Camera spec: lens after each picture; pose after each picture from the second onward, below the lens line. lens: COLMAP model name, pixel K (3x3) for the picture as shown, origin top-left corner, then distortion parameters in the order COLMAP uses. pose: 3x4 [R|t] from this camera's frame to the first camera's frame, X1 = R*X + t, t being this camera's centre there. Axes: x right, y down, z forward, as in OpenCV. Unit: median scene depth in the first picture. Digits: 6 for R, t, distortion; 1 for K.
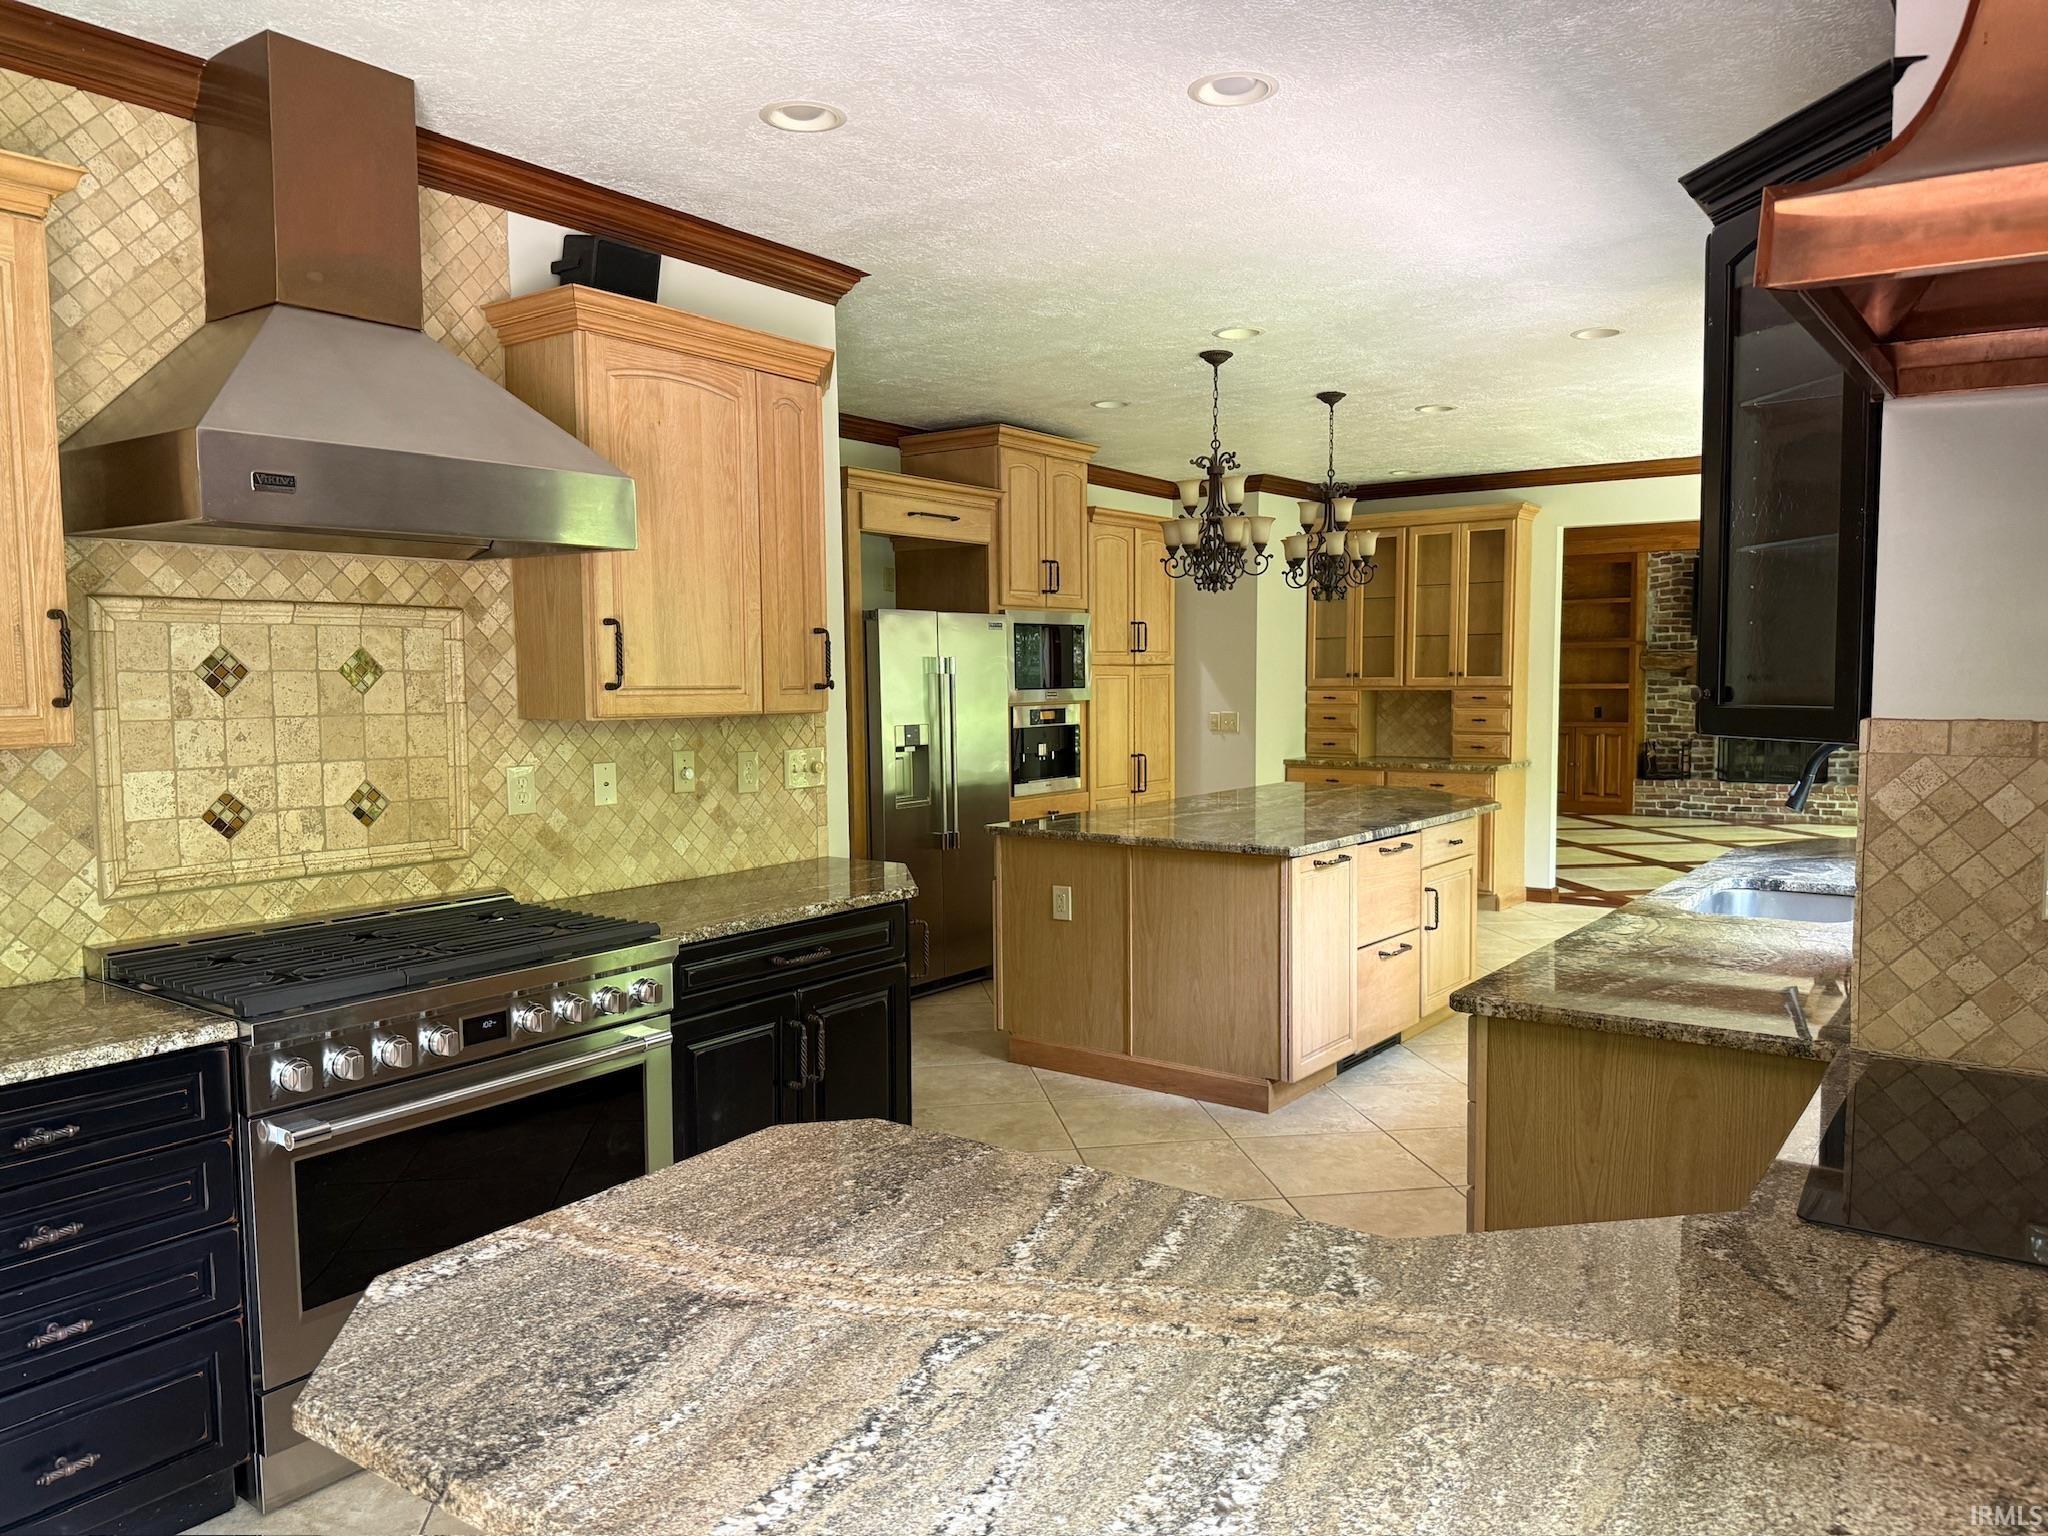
lens RADIAL K [[1426.7, 0, 1025.9], [0, 1426.7, 779.8], [0, 0, 1]] dist [0.071425, -0.109206]
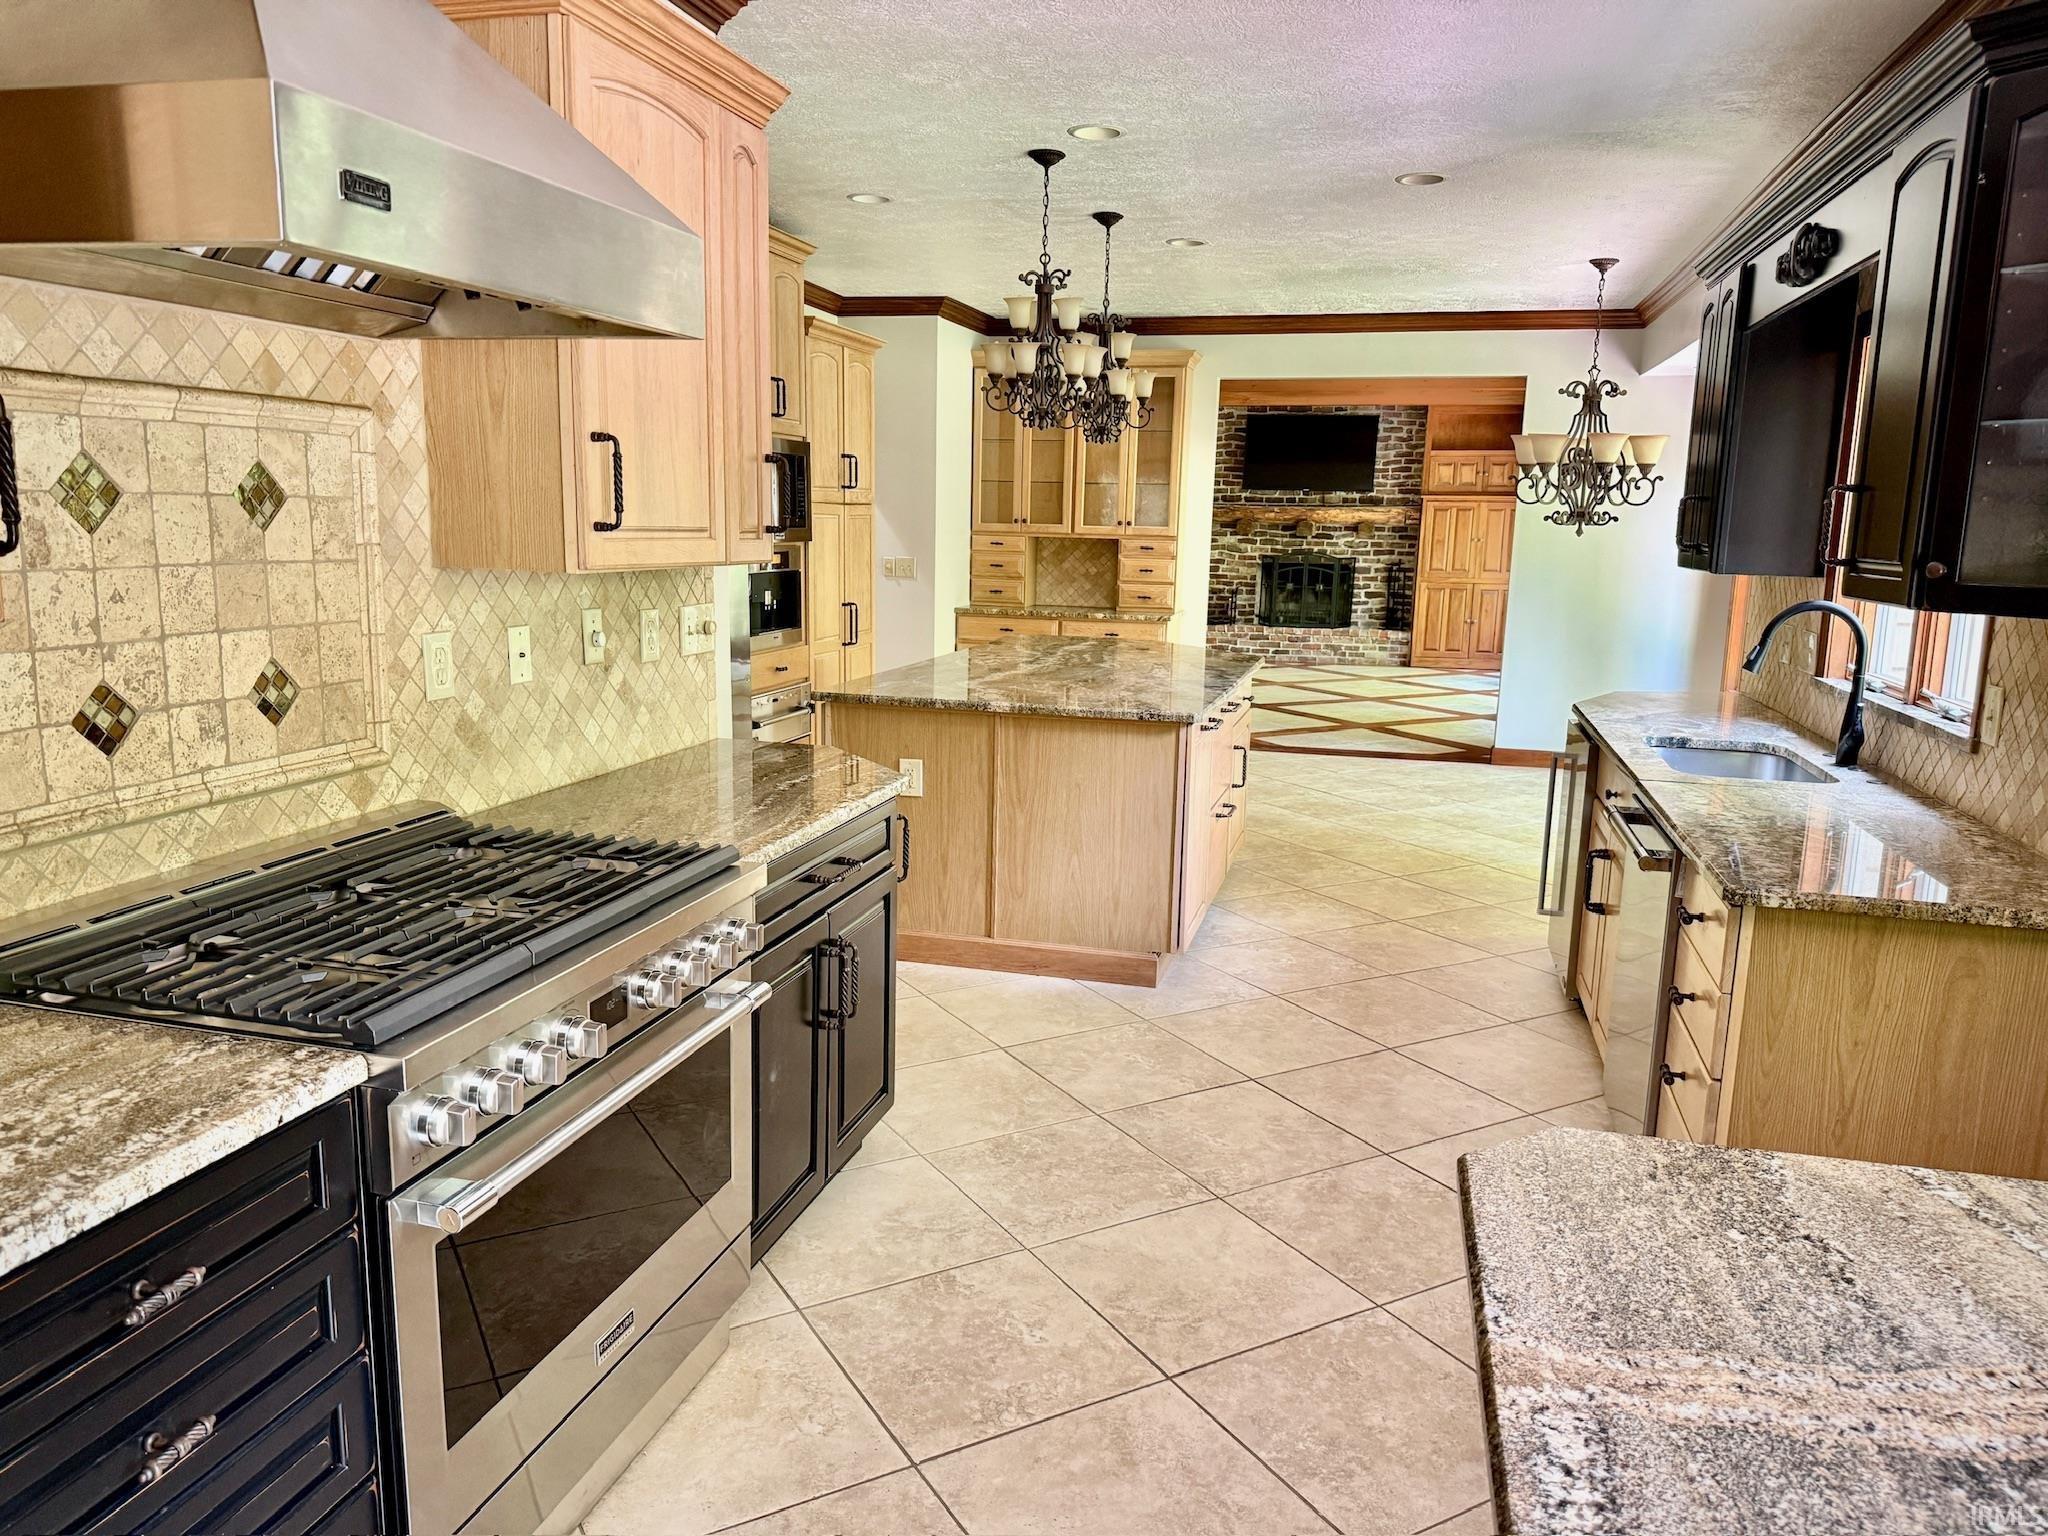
lens RADIAL K [[1426.7, 0, 1025.9], [0, 1426.7, 779.8], [0, 0, 1]] dist [0.071425, -0.109206]
pose [[0.932076, -0.037886, 0.360276, -0.357690], [-0.002944, 0.993691, 0.112113, -0.019425], [-0.362251, -0.105558, 0.926084, 0.222617]]
